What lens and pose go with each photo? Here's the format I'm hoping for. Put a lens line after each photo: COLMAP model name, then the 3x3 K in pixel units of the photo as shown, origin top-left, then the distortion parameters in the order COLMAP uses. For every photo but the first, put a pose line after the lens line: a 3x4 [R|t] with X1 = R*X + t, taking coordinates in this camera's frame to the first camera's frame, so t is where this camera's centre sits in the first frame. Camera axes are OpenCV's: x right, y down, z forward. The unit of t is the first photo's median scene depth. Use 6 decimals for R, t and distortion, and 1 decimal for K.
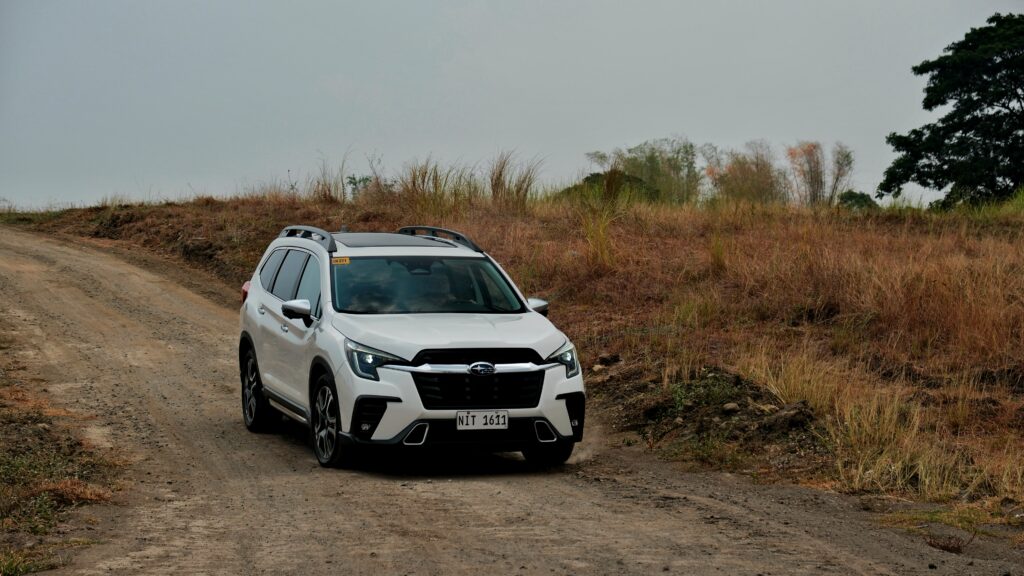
lens RADIAL K [[2235.7, 0, 512.0], [0, 2235.7, 288.0], [0, 0, 1]] dist [-0.358940, -0.025772]
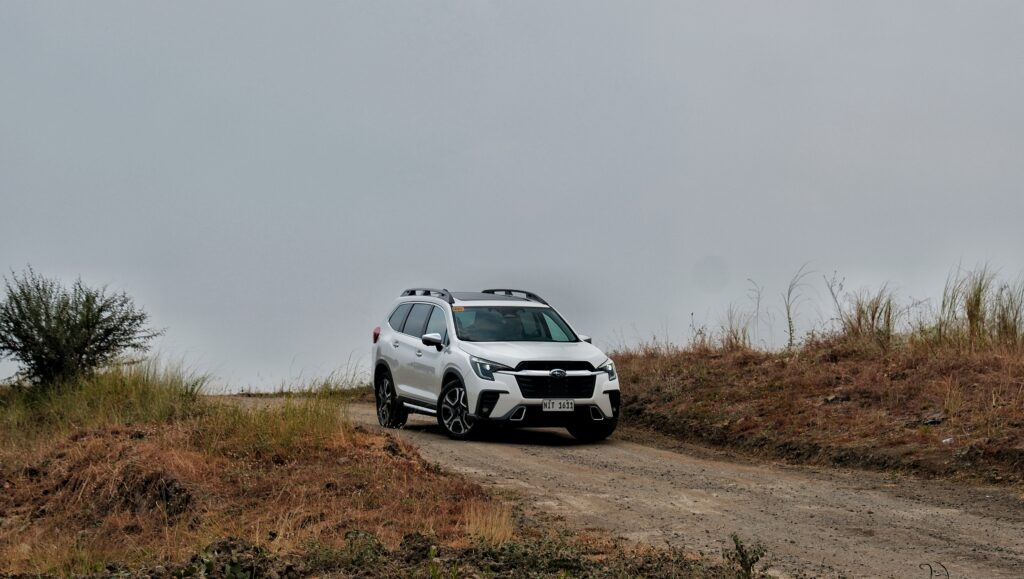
lens RADIAL K [[2235.7, 0, 512.0], [0, 2235.7, 289.5], [0, 0, 1]] dist [-0.358940, -0.025772]
pose [[0.999743, 0.002818, 0.022500, -0.082144], [-0.001941, 0.999242, -0.038888, 0.038010], [-0.022593, 0.038835, 0.998990, -0.601556]]
